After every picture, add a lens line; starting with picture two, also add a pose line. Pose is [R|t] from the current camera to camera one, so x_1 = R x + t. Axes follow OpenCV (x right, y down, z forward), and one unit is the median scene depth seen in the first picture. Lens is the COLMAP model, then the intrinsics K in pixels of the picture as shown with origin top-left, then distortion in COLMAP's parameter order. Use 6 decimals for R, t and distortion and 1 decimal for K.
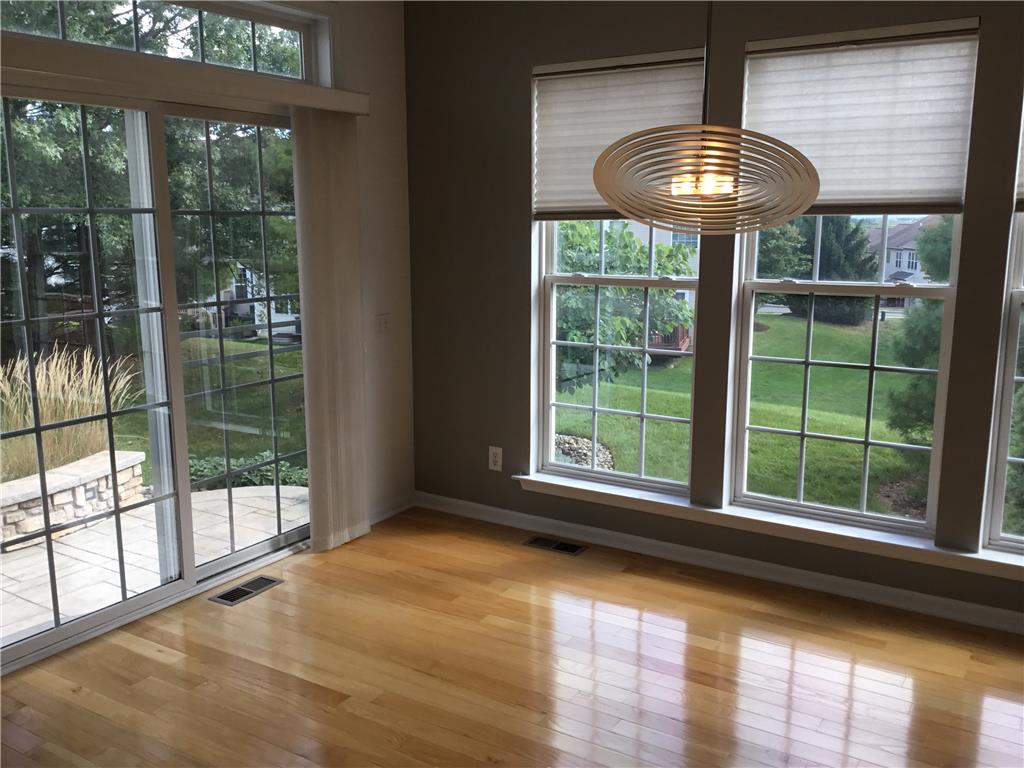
lens RADIAL K [[891.6, 0, 512.0], [0, 891.6, 384.0], [0, 0, 1]] dist [0.132929, -0.232917]
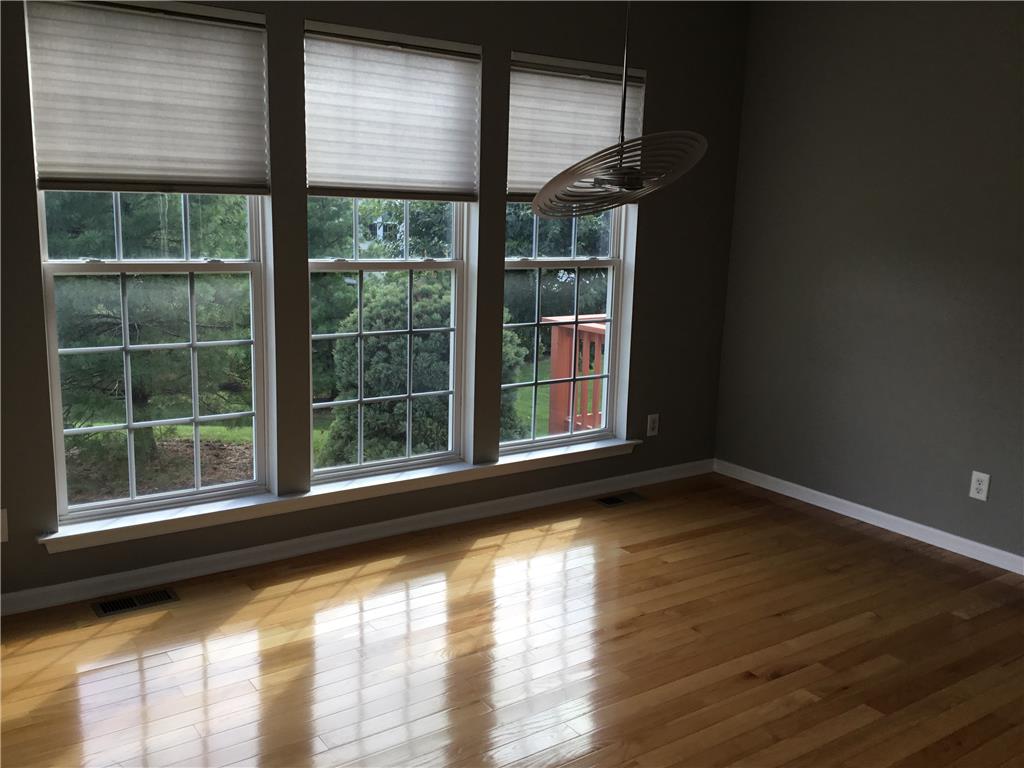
lens RADIAL K [[910.8, 0, 517.1], [0, 910.8, 384.4], [0, 0, 1]] dist [0.130850, -0.216155]
pose [[0.393704, -0.157998, 0.905557, -0.601396], [0.135044, 0.984371, 0.113037, -0.063787], [-0.909264, 0.077787, 0.408887, 0.384596]]
